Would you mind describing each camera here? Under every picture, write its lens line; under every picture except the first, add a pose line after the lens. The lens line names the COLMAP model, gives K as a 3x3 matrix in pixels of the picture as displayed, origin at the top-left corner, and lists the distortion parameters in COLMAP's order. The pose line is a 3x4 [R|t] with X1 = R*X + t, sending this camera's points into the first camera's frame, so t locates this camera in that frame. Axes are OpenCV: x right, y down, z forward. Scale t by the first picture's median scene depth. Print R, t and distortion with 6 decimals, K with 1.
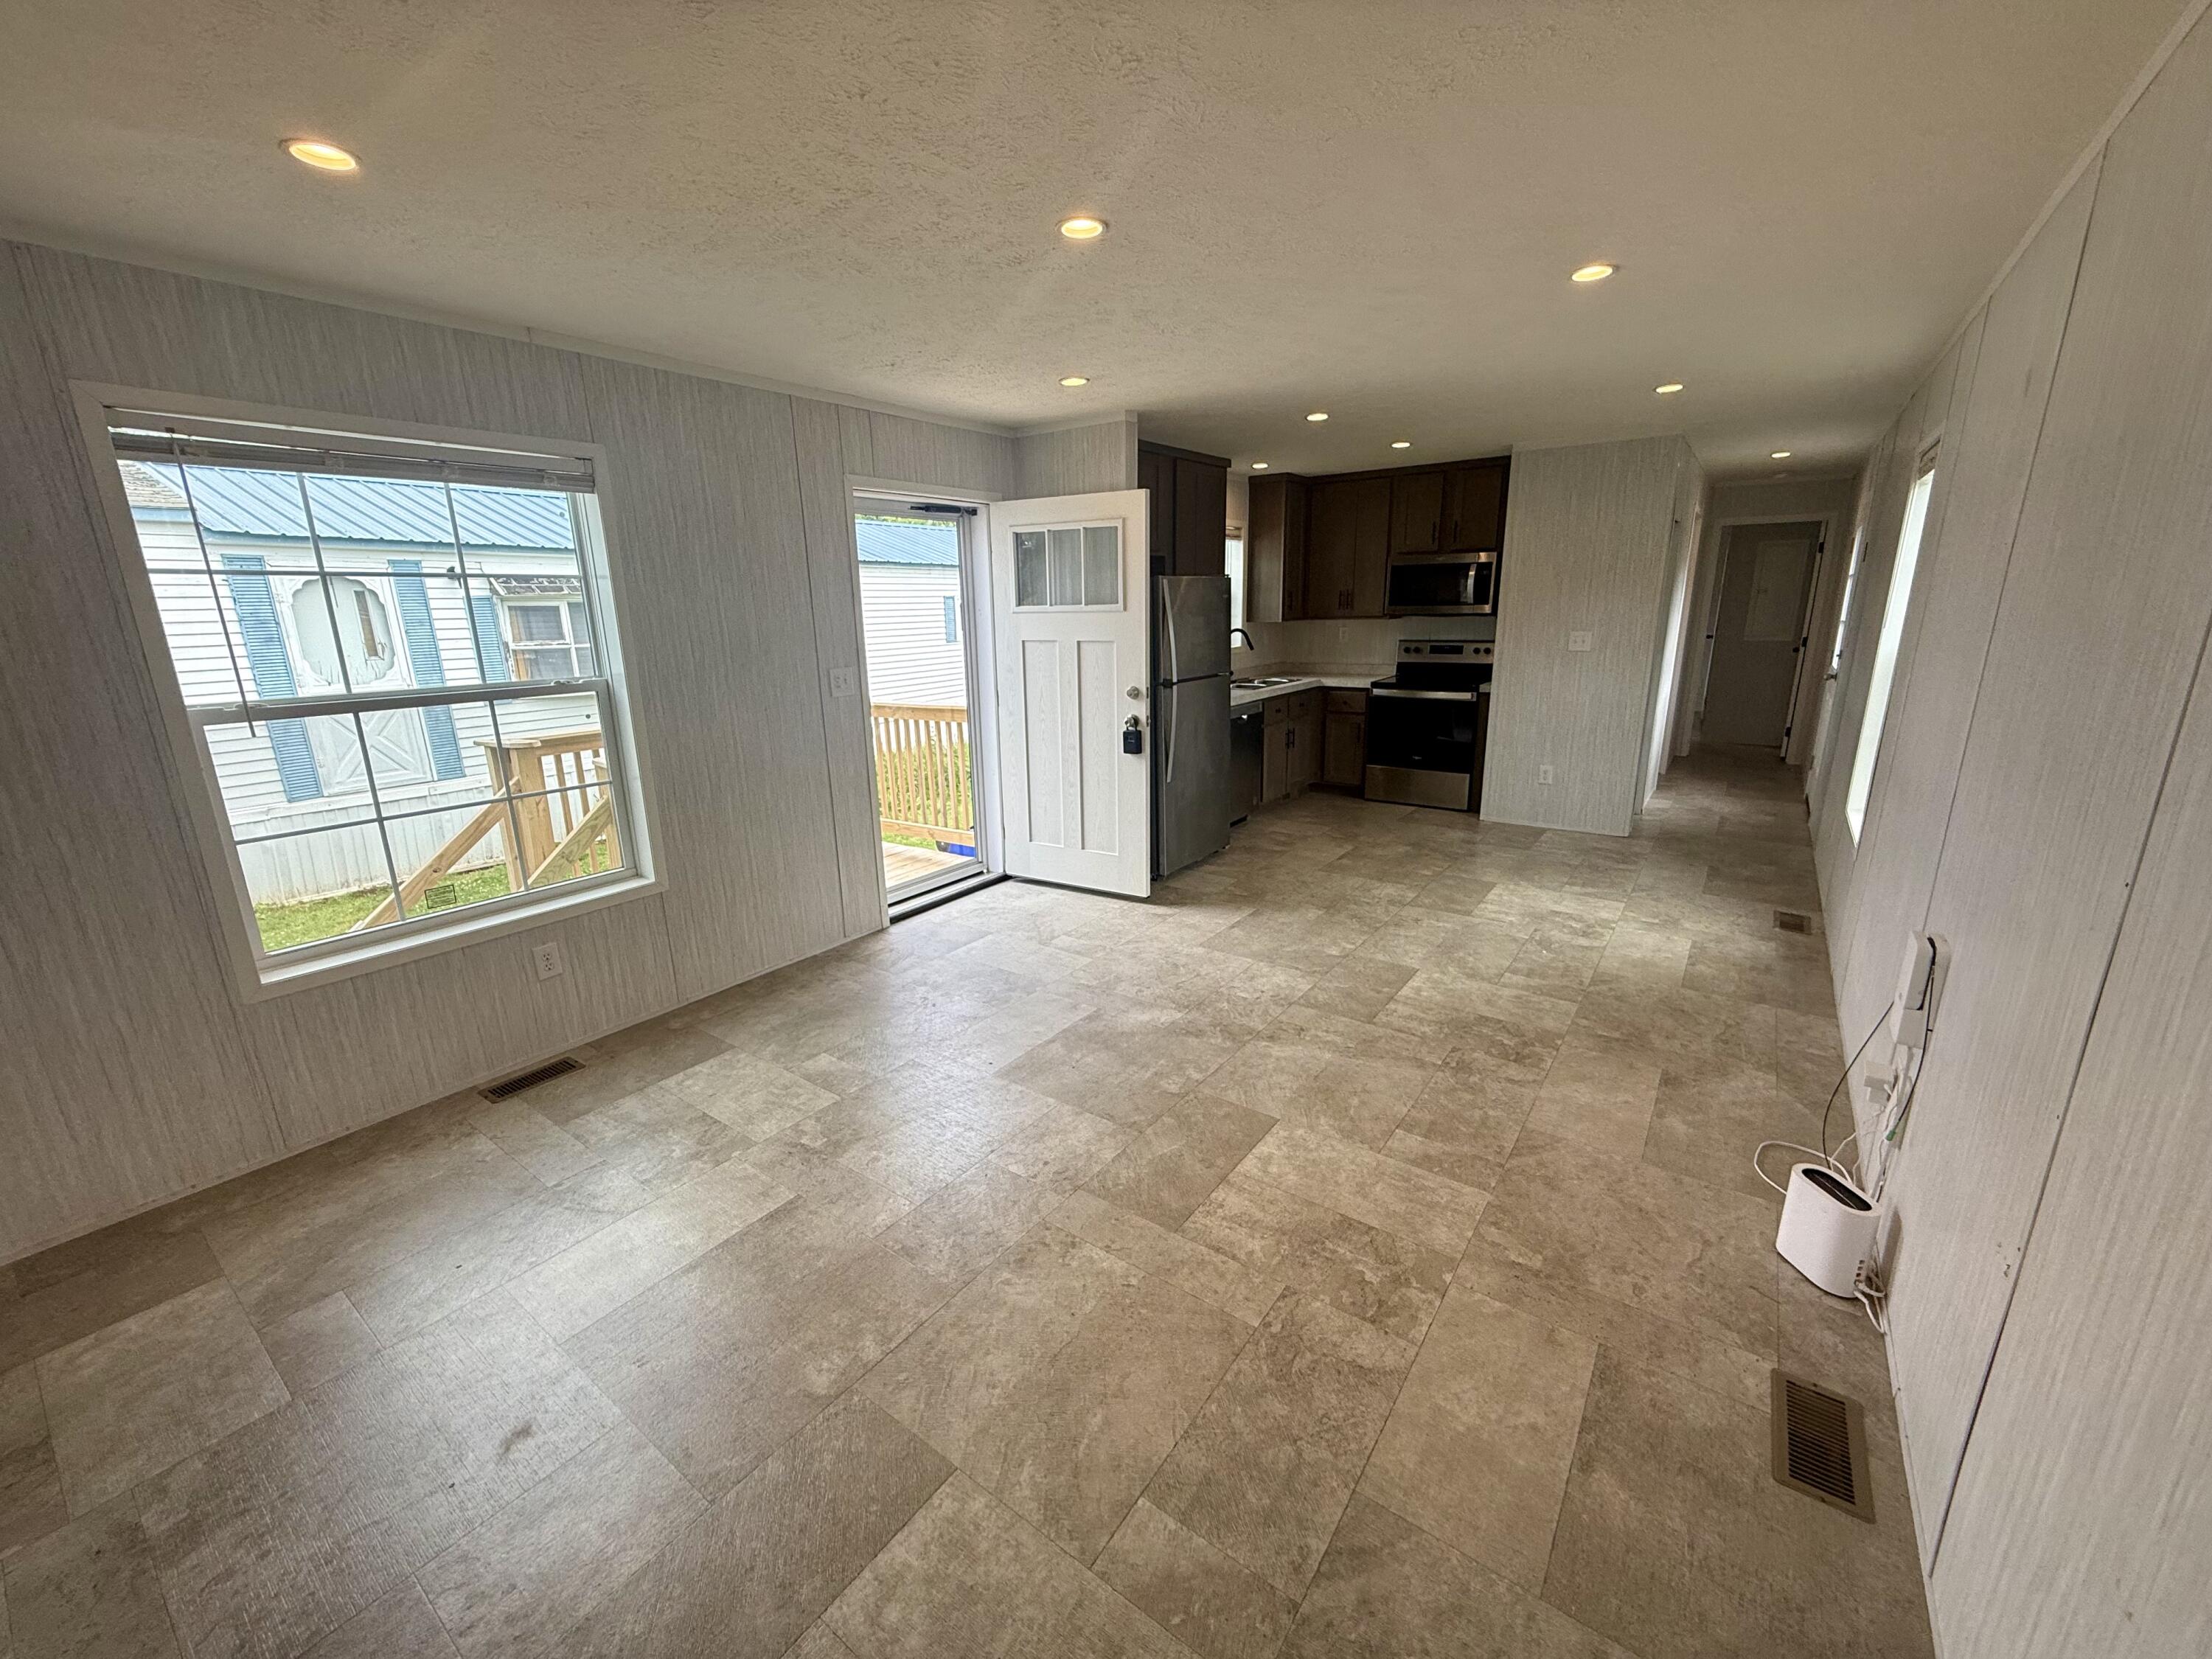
lens RADIAL K [[880.2, 0, 1098.4], [0, 880.2, 834.2], [0, 0, 1]] dist [-0.000653, -0.000216]
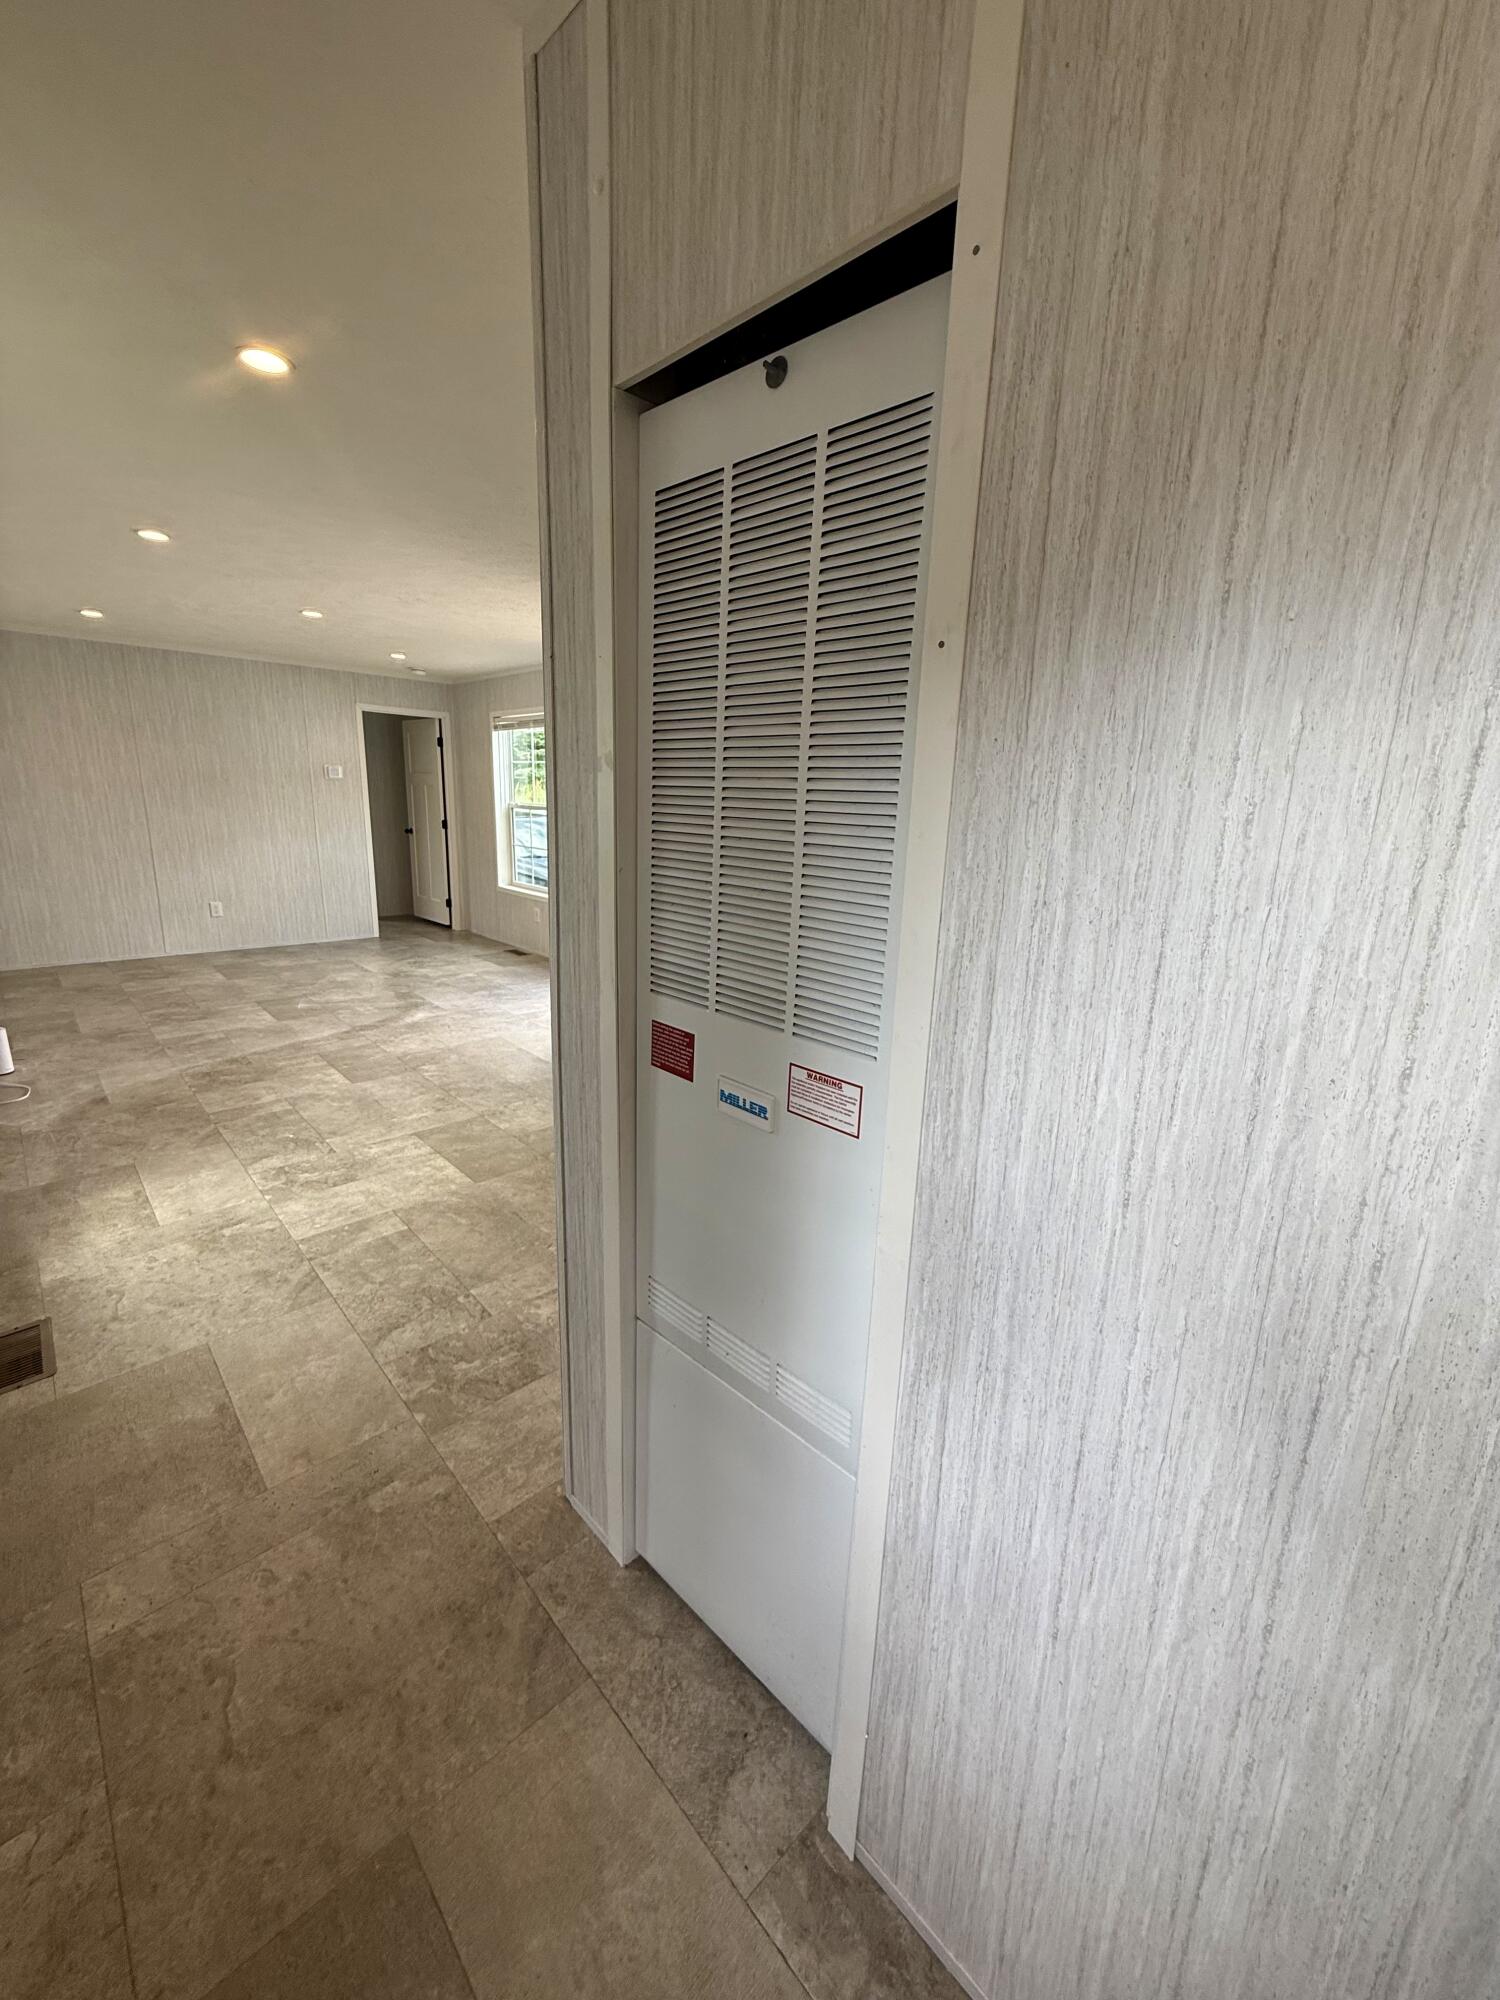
lens RADIAL K [[795.9, 0, 749.7], [0, 795.9, 995.9], [0, 0, 1]] dist [-0.000653, -0.000216]
pose [[-0.180285, 0.254387, -0.950150, 1.284627], [-0.281346, 0.912282, 0.297633, -0.427610], [0.942519, 0.320980, -0.092900, 1.611492]]
